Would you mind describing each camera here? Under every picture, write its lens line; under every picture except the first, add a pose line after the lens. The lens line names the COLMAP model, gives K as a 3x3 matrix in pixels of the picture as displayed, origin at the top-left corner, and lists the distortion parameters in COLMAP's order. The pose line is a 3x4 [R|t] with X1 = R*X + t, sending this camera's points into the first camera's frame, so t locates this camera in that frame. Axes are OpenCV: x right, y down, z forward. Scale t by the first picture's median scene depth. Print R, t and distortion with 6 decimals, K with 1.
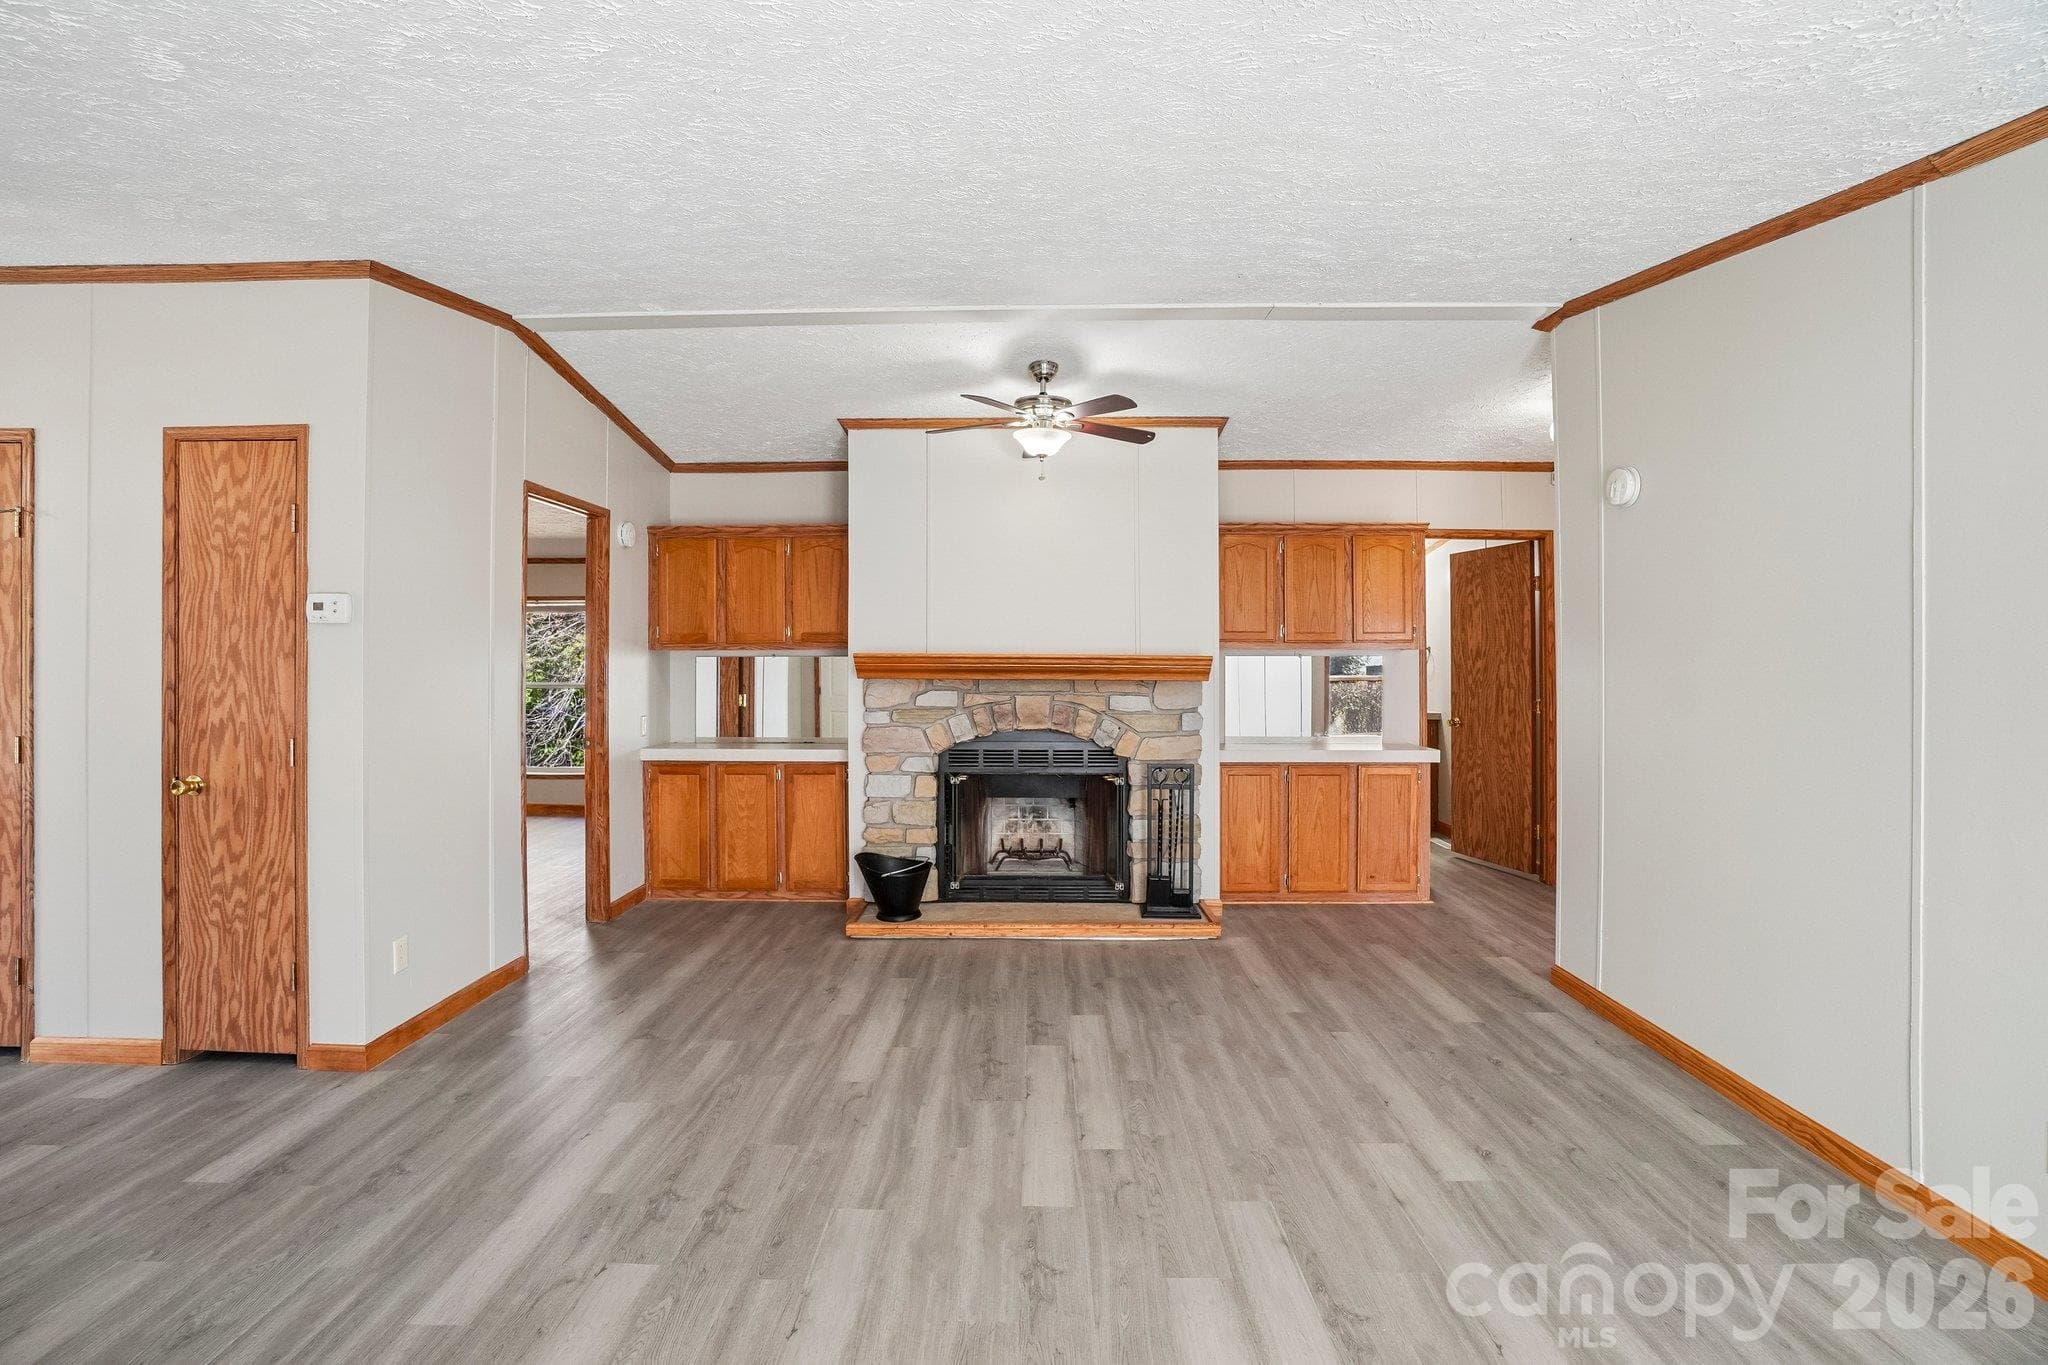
lens RADIAL K [[924.0, 0, 1020.8], [0, 924.0, 671.8], [0, 0, 1]] dist [-0.030023, 0.000589]
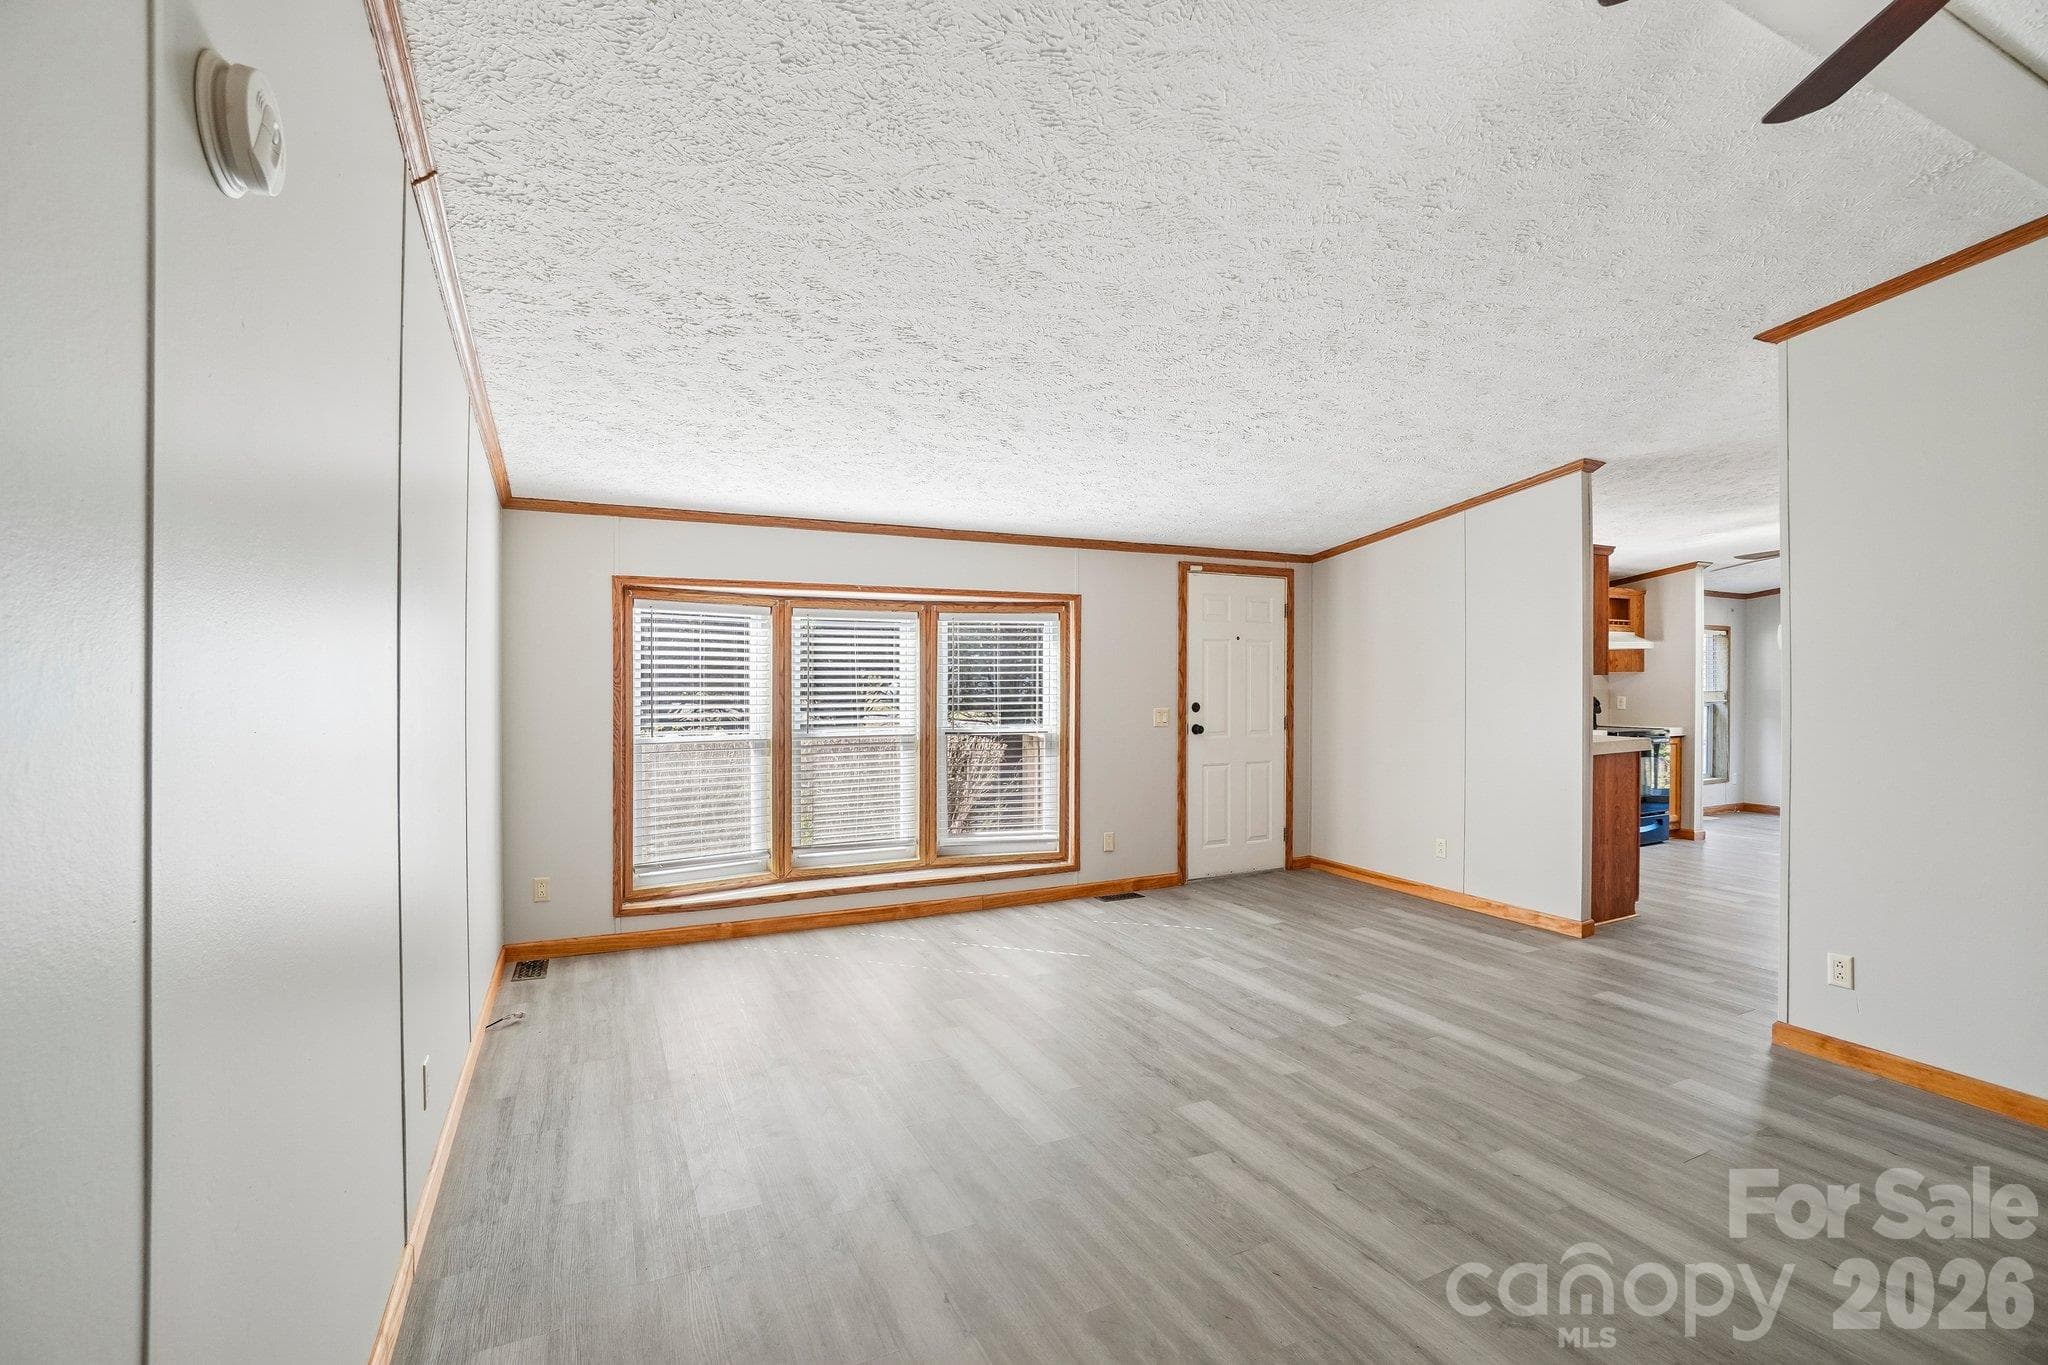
lens RADIAL K [[924.0, 0, 1020.8], [0, 924.0, 671.8], [0, 0, 1]] dist [-0.030023, 0.000589]
pose [[-0.896919, -0.007044, -0.442139, 0.721156], [-0.008561, 0.999962, 0.001437, -0.023354], [0.442112, 0.005074, -0.896945, 1.797110]]
